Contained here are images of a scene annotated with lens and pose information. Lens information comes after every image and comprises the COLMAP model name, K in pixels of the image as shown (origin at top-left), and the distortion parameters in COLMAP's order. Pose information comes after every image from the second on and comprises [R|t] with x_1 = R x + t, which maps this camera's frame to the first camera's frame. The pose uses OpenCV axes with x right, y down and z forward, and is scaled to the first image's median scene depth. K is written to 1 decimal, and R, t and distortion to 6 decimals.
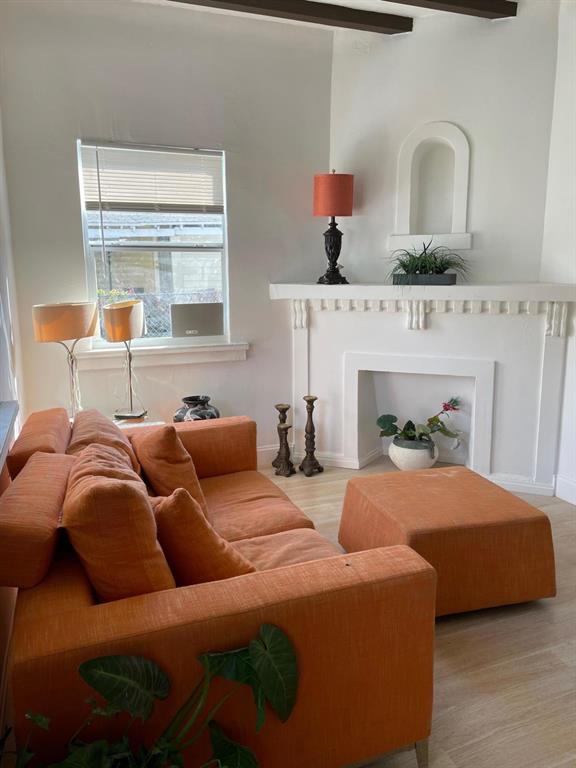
lens RADIAL K [[574.4, 0, 289.8], [0, 574.4, 384.9], [0, 0, 1]] dist [0.050986, -0.084584]
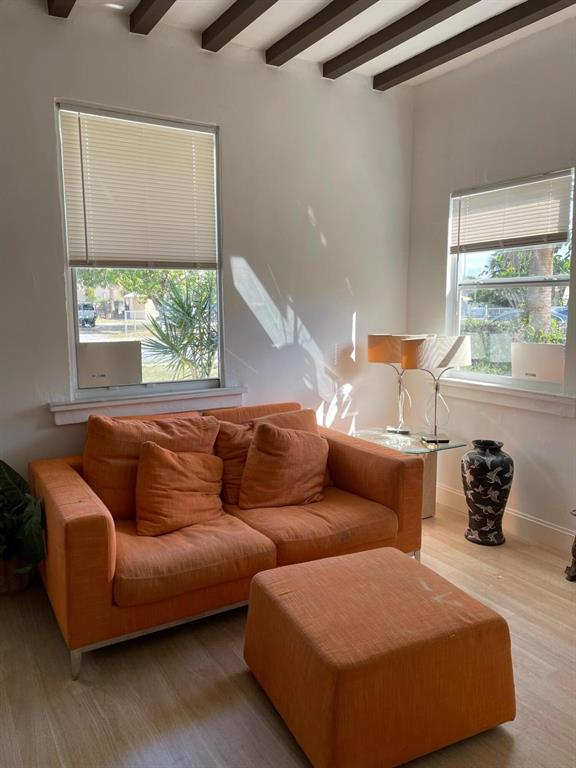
lens RADIAL K [[574.4, 0, 289.2], [0, 574.4, 382.8], [0, 0, 1]] dist [0.050986, -0.084584]
pose [[0.175444, 0.135791, -0.975080, 0.721860], [-0.190622, 0.976384, 0.101674, -0.111330], [0.965858, 0.168033, 0.197186, 0.513831]]
